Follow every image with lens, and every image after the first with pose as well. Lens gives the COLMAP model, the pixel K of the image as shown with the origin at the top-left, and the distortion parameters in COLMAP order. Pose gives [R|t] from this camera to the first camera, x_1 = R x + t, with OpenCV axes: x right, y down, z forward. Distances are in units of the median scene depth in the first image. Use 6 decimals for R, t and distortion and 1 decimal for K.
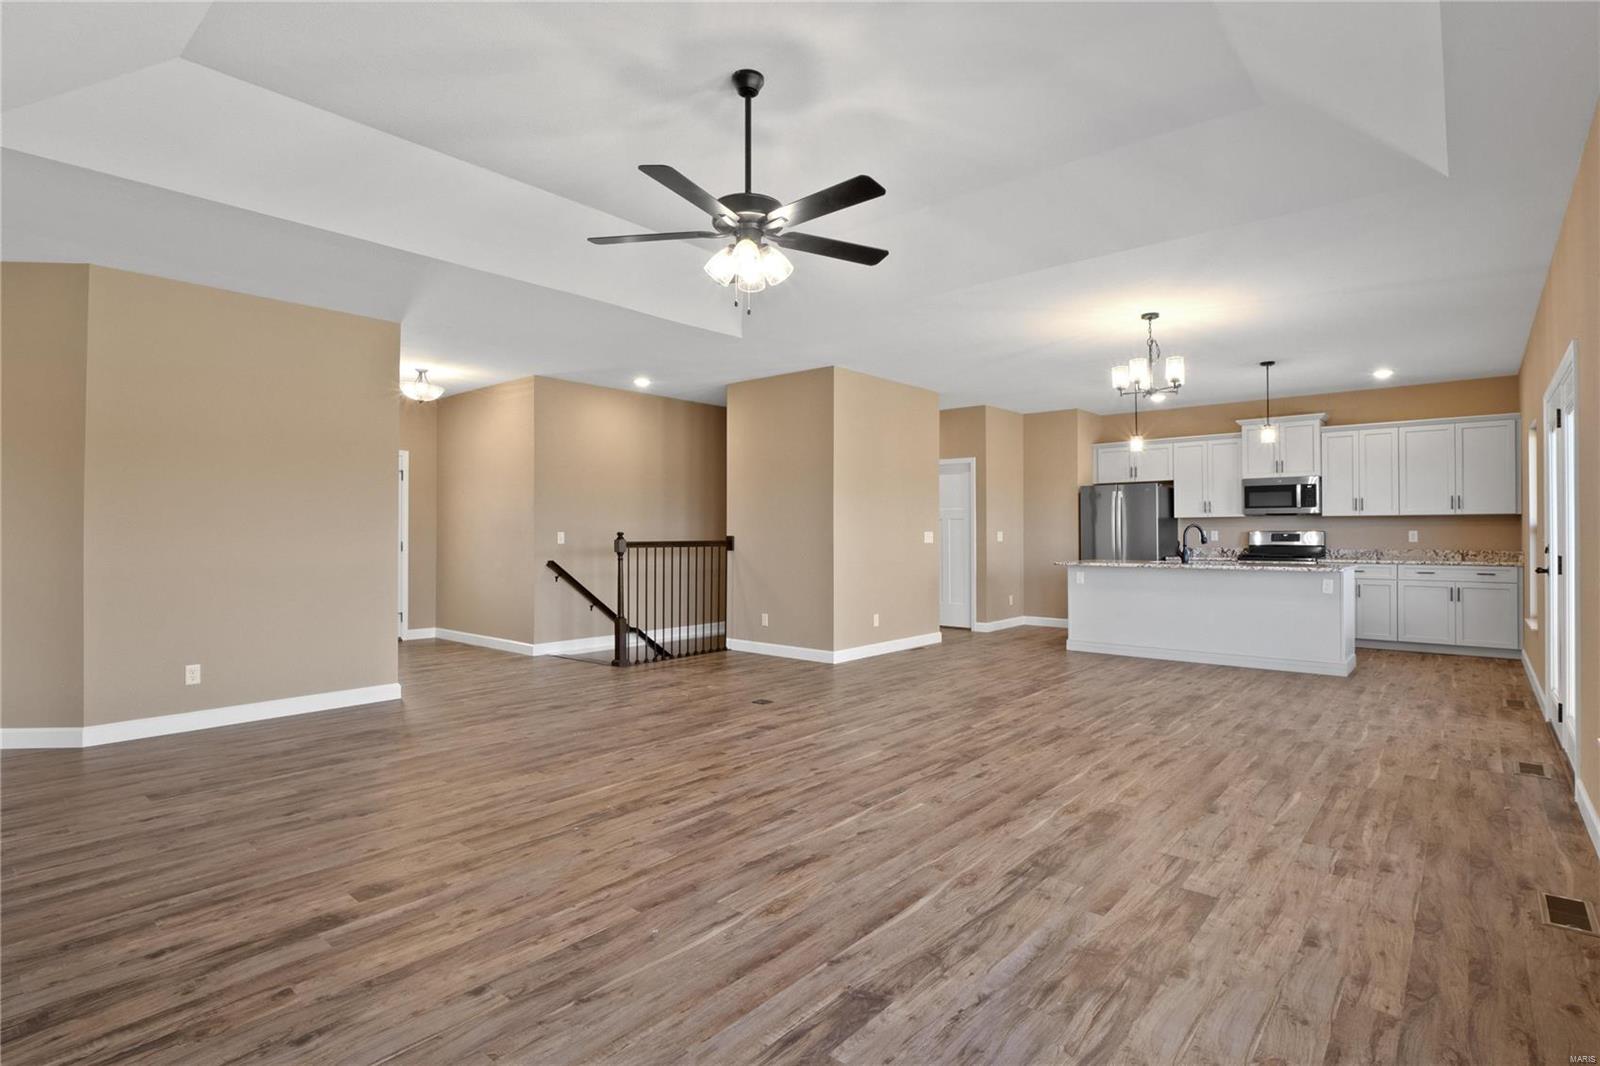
lens RADIAL K [[797.8, 0, 798.2], [0, 797.8, 533.3], [0, 0, 1]] dist [-0.015761, -0.000376]
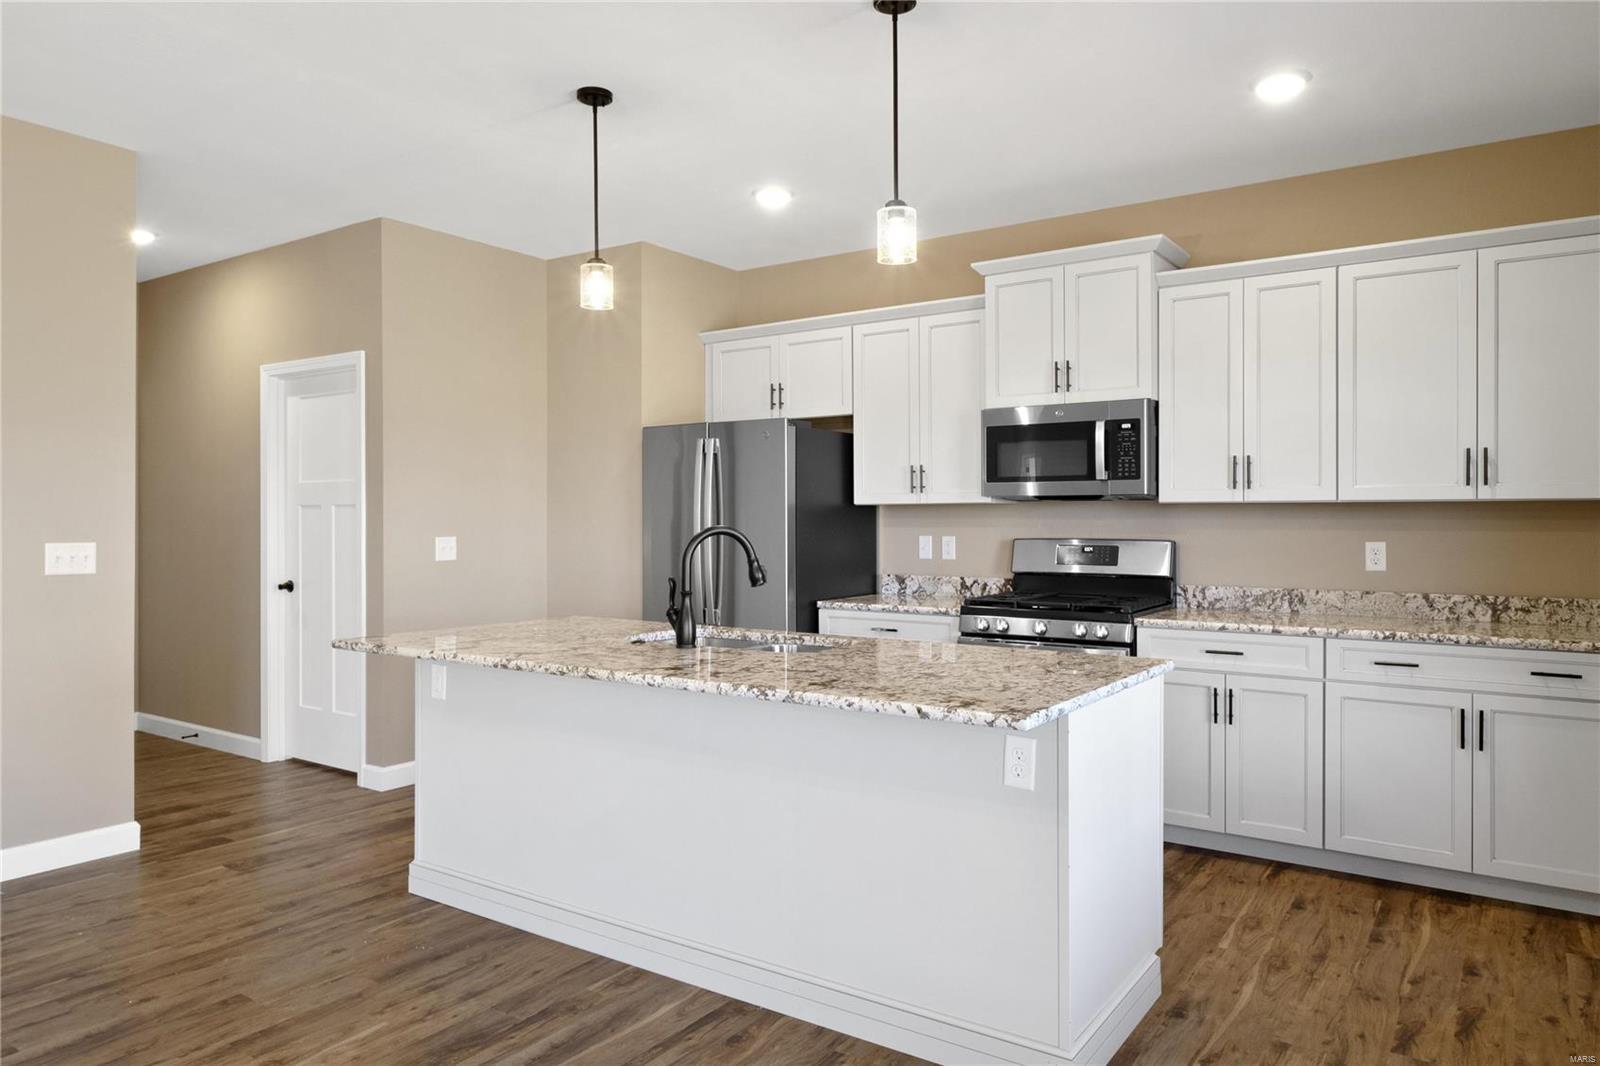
lens RADIAL K [[1056.1, 0, 810.9], [0, 1056.1, 523.5], [0, 0, 1]] dist [0.003391, 0.001240]
pose [[0.993851, 0.001889, 0.110712, 0.431222], [-0.002537, 0.999980, 0.005714, -0.013871], [-0.110699, -0.005960, 0.993836, 0.499439]]
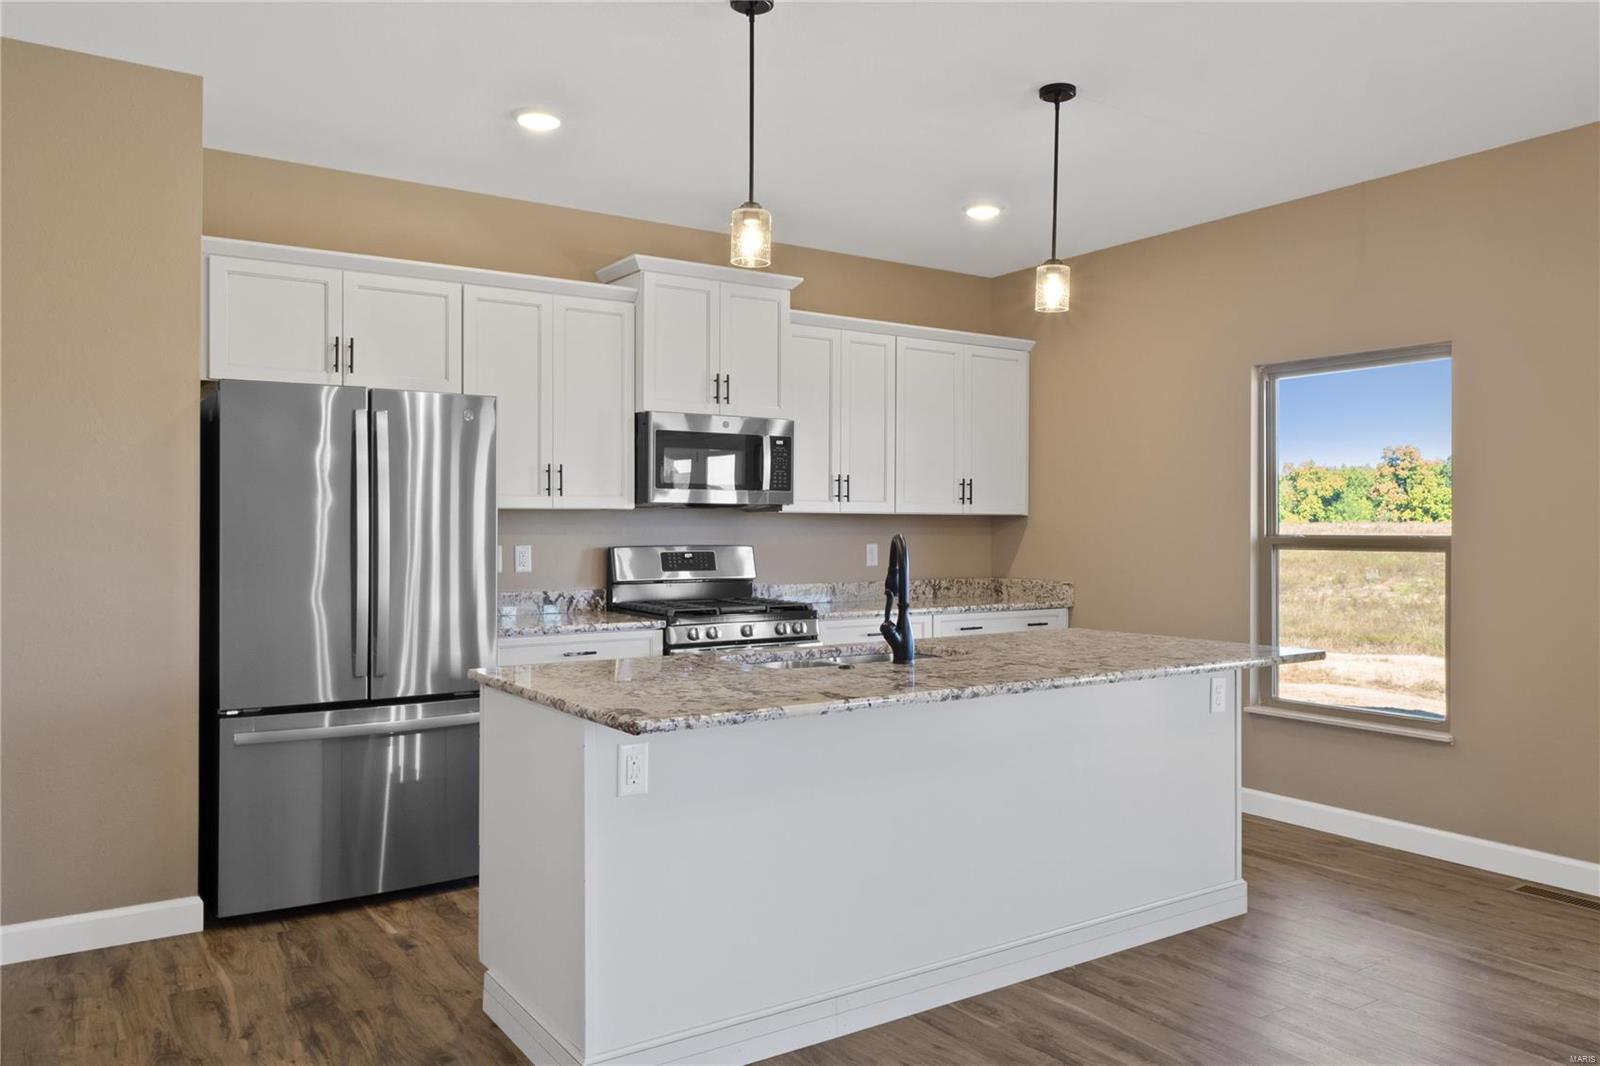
lens RADIAL K [[1178.2, 0, 808.4], [0, 1178.2, 531.2], [0, 0, 1]] dist [0.008309, -0.003150]
pose [[0.251998, -0.000079, 0.967728, 0.031936], [-0.004810, 0.999988, 0.001335, -0.011905], [-0.967716, -0.004991, 0.251994, 0.815285]]
